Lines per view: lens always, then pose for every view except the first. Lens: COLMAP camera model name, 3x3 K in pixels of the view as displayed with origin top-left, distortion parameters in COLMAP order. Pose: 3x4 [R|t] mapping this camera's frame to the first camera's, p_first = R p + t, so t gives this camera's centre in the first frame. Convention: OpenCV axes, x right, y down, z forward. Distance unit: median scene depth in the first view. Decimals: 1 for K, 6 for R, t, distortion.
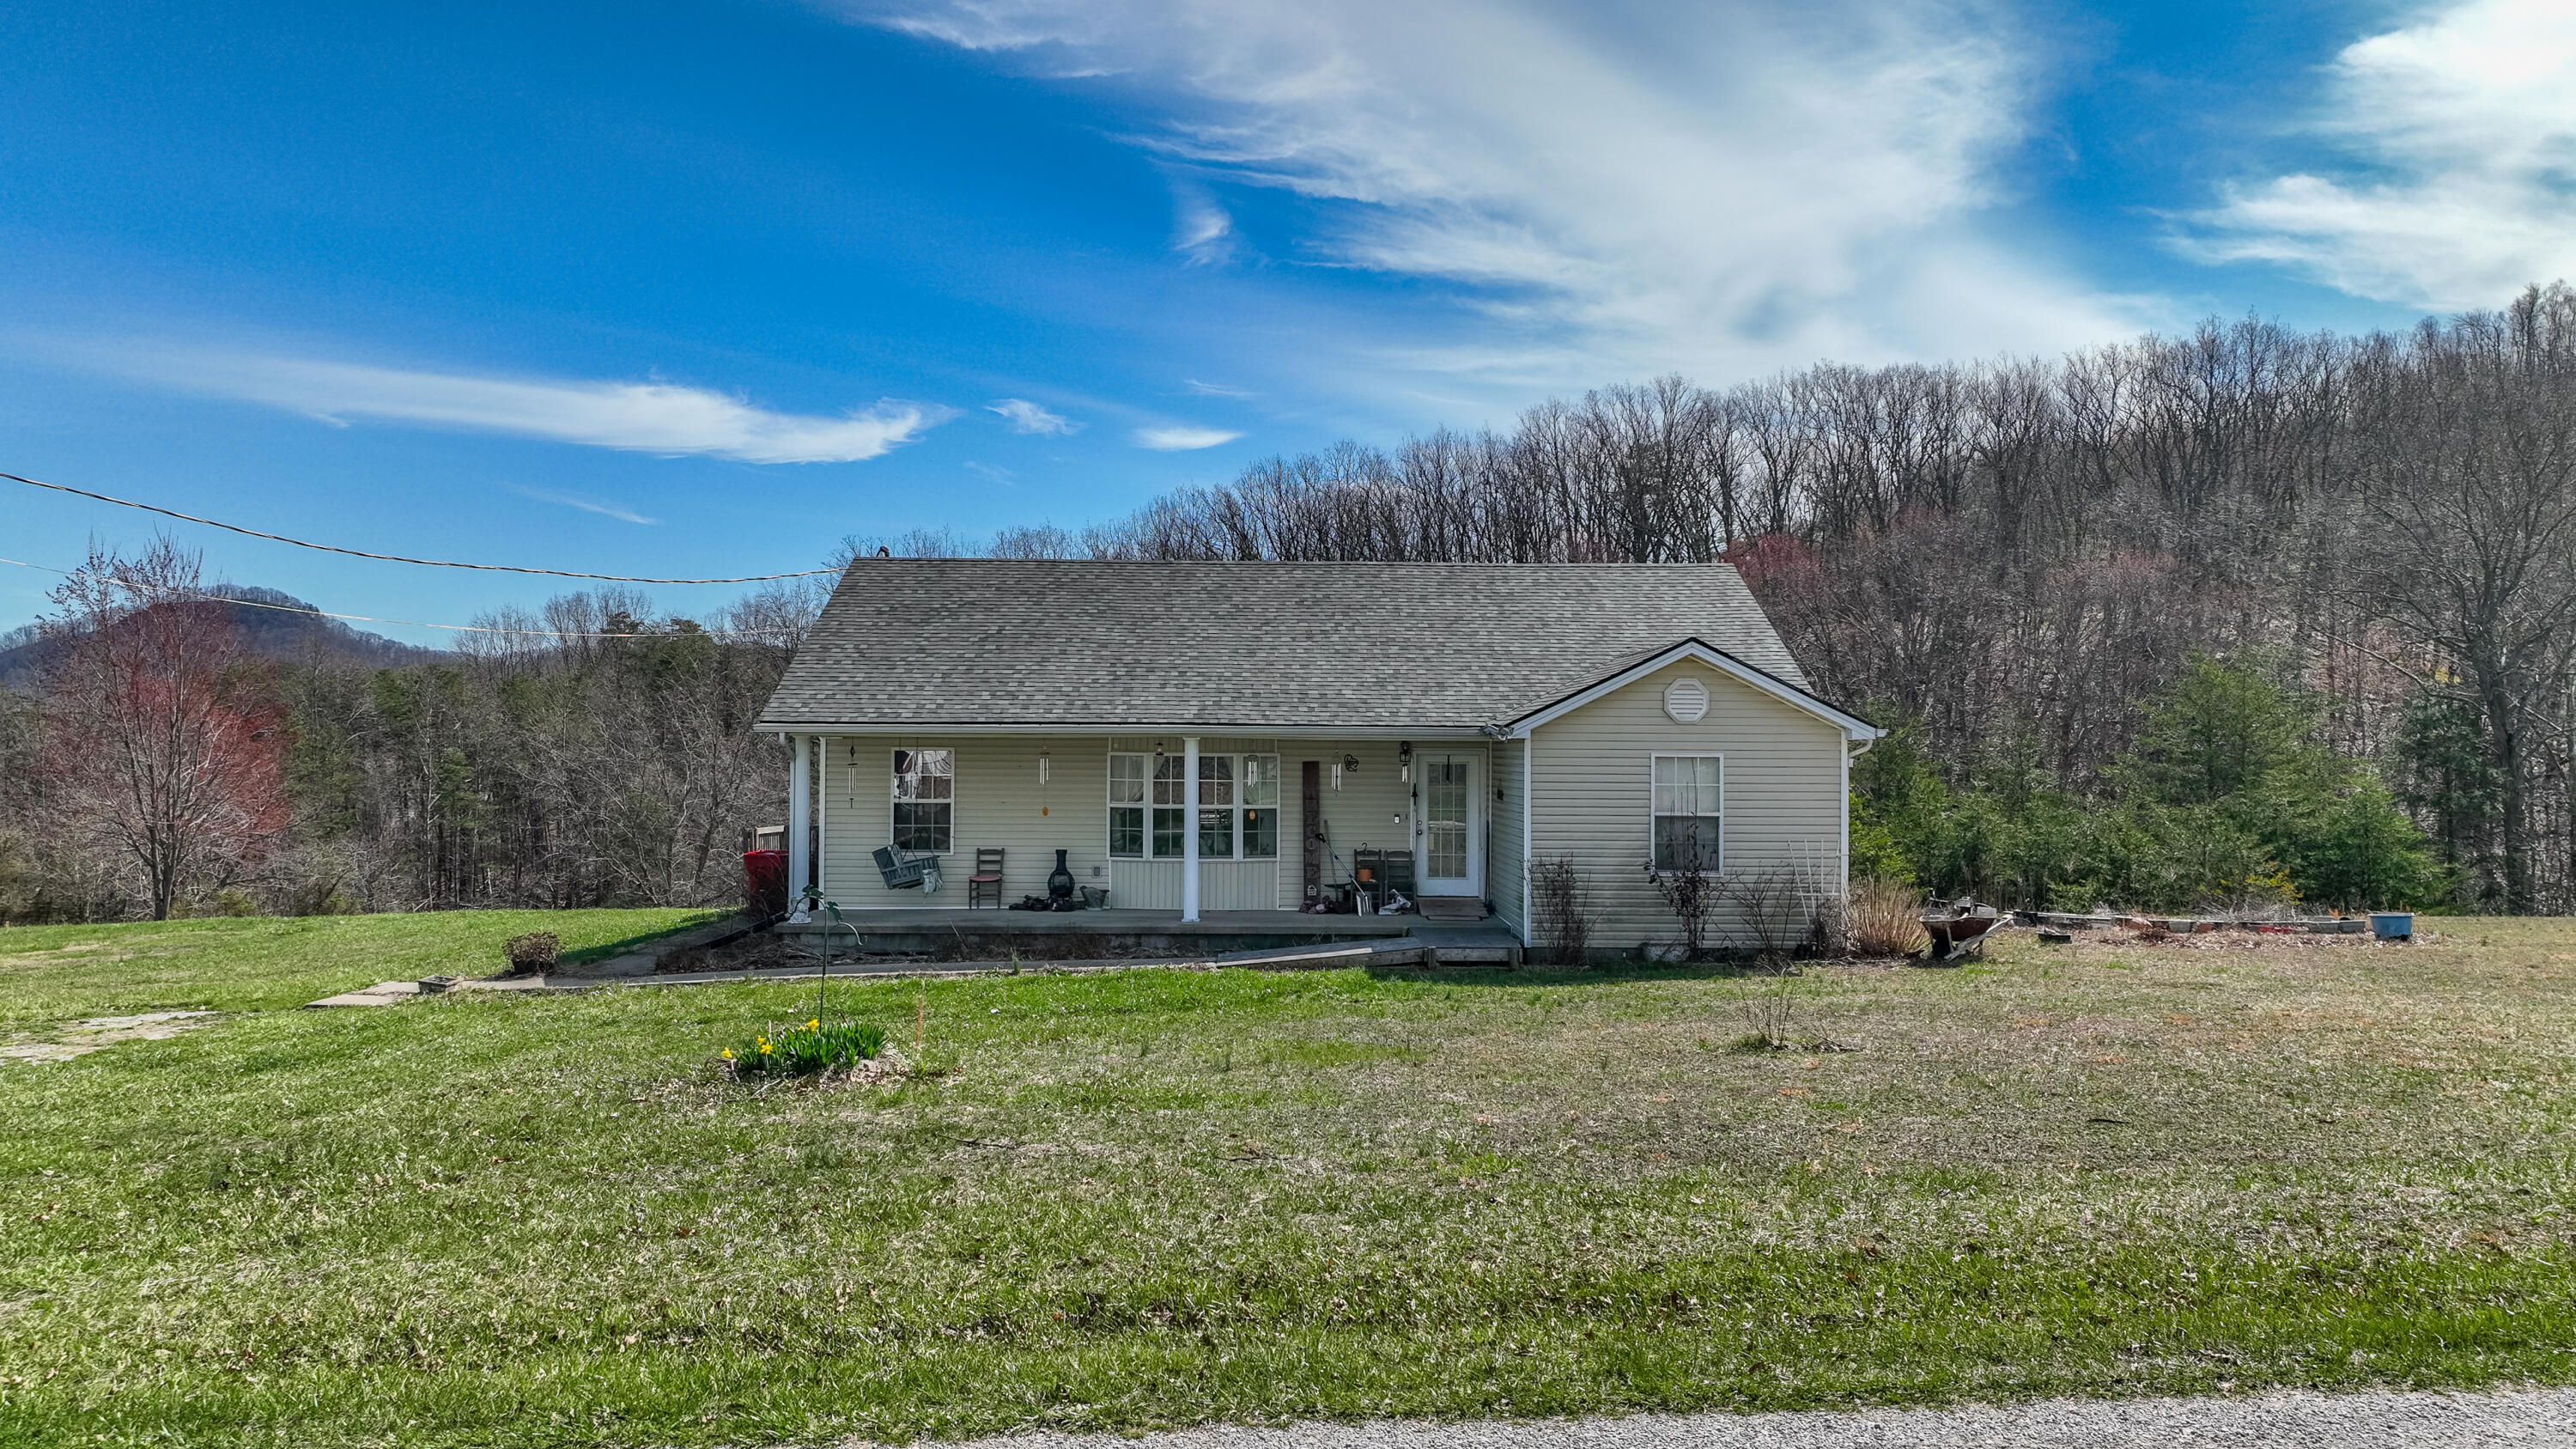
lens RADIAL K [[1782.4, 0, 1281.8], [0, 1782.4, 726.4], [0, 0, 1]] dist [-0.018760, 0.031763]
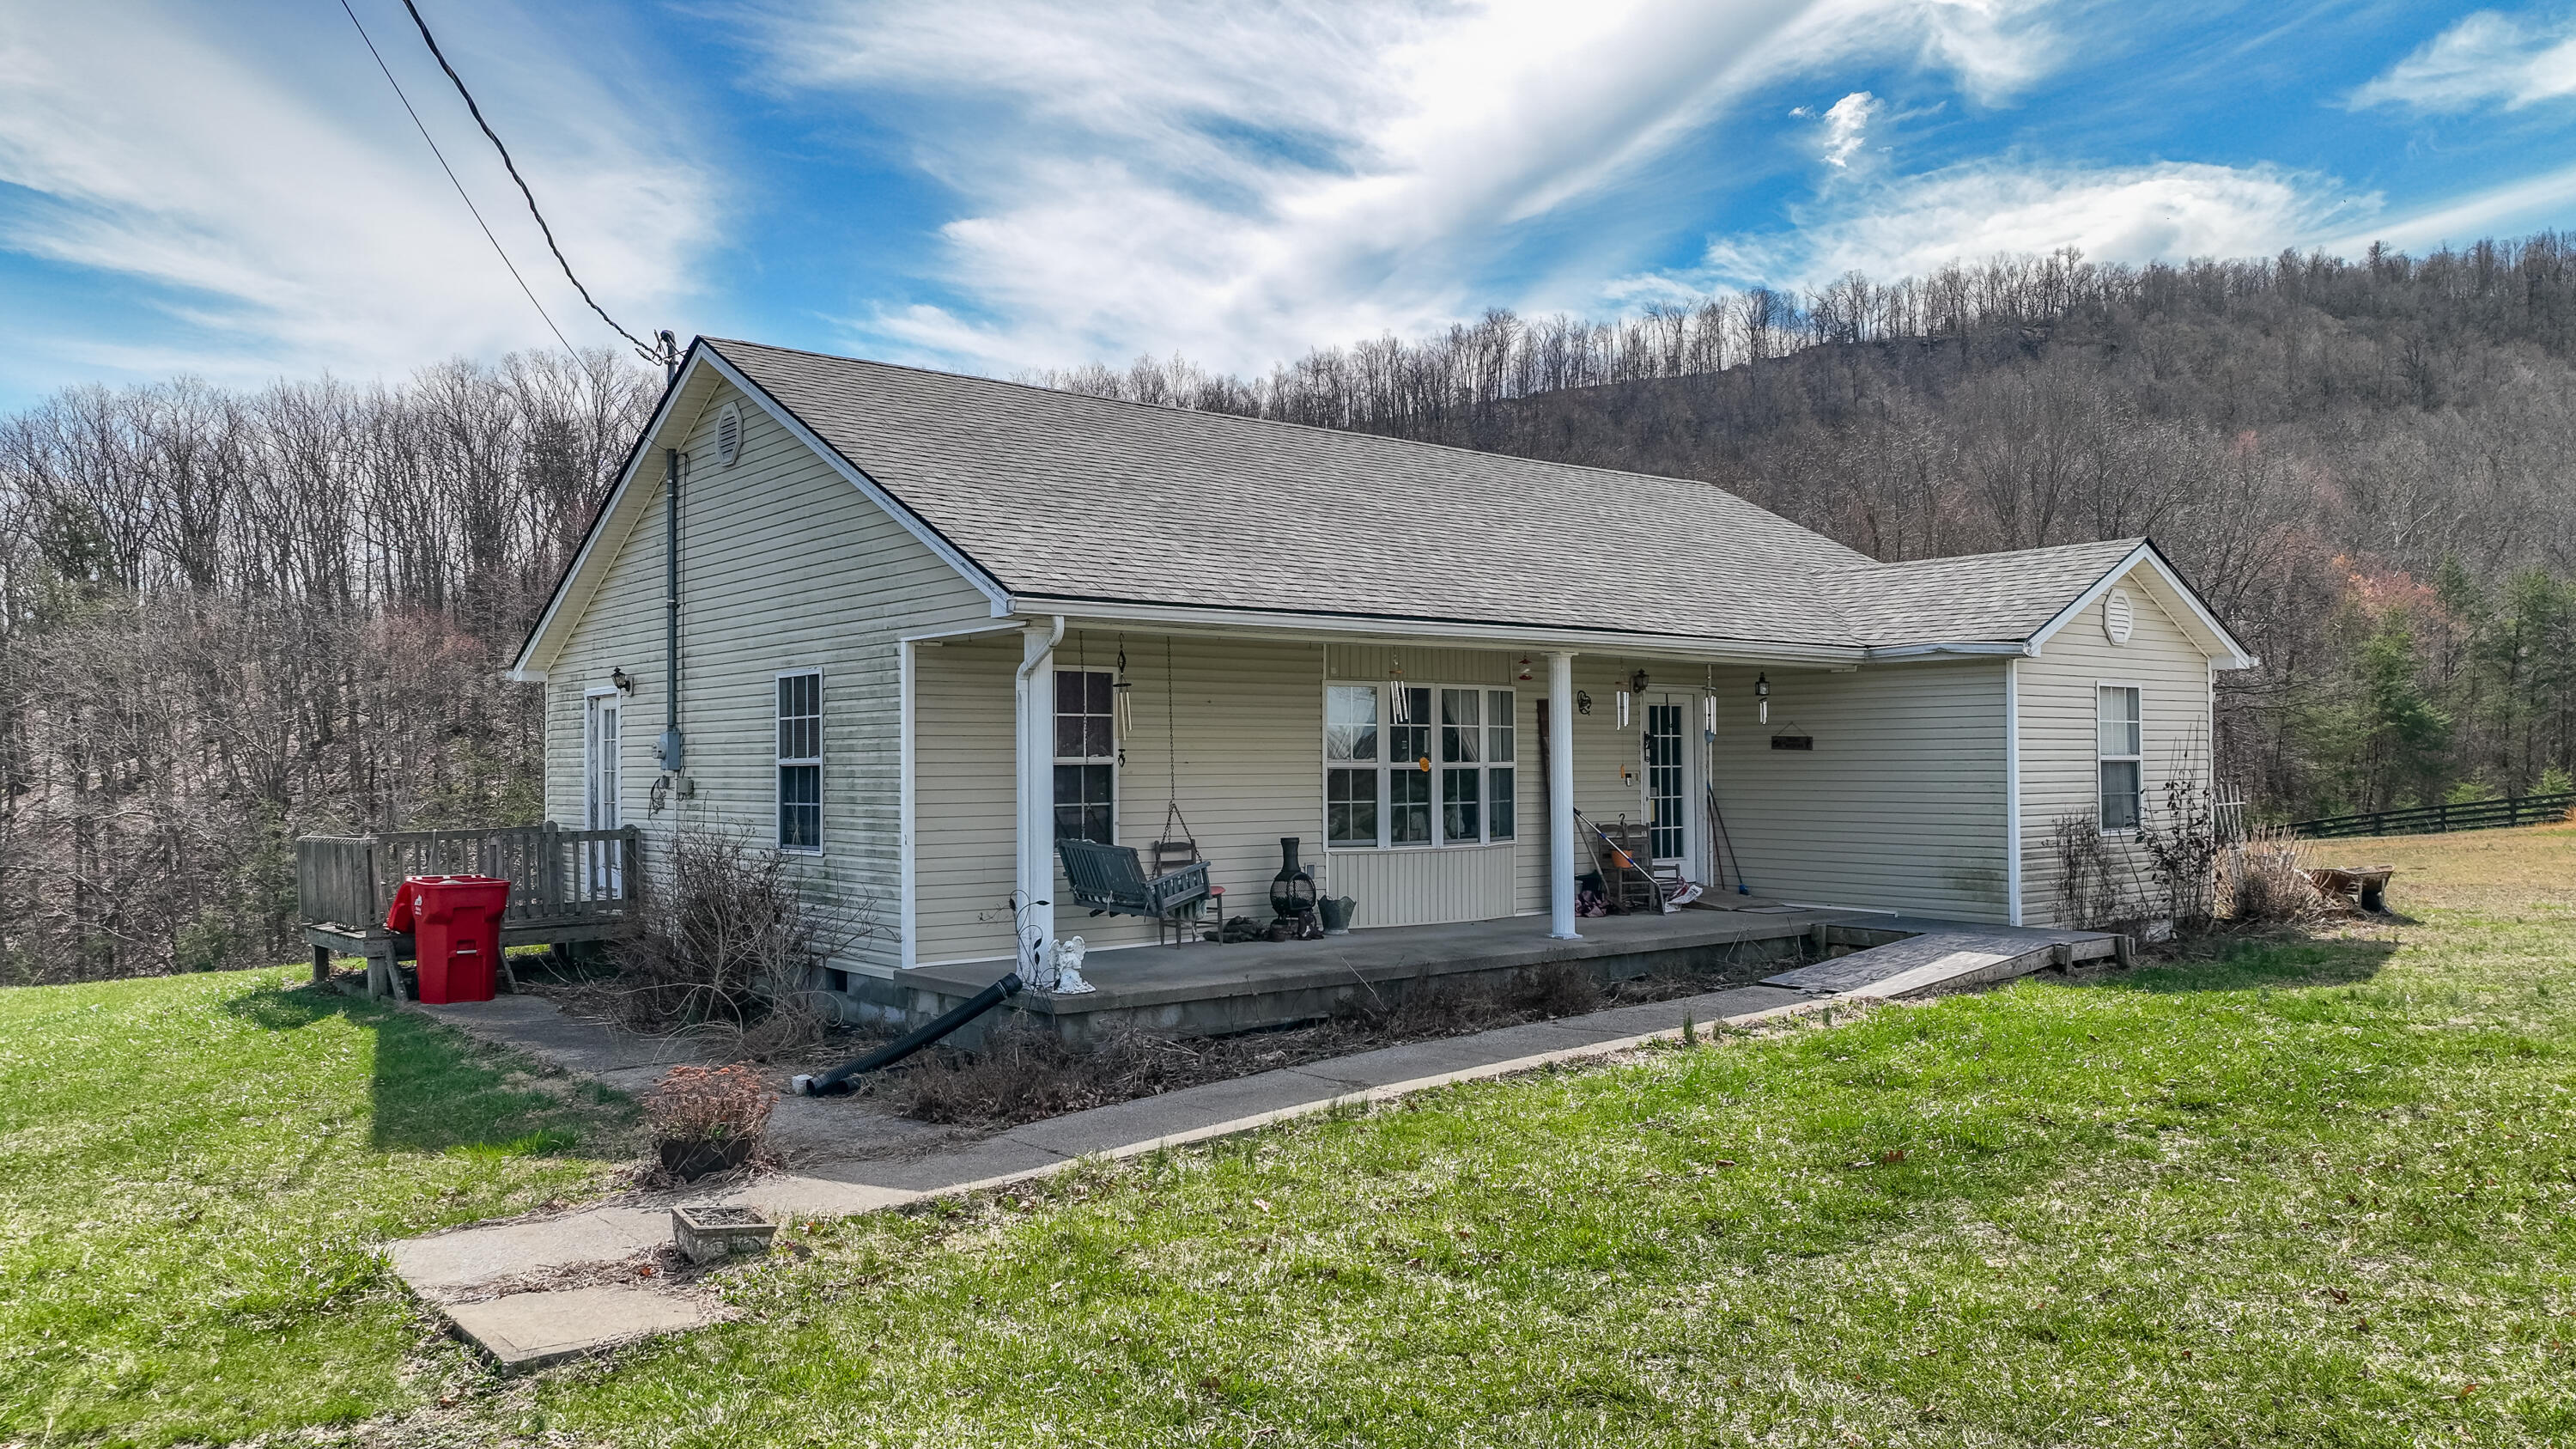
lens RADIAL K [[1782.4, 0, 1281.8], [0, 1782.4, 726.4], [0, 0, 1]] dist [-0.018760, 0.031763]
pose [[0.821691, 0.000609, 0.569934, -0.466213], [-0.002659, 0.999993, 0.002765, 0.029262], [-0.569928, -0.003788, 0.821686, 0.502721]]
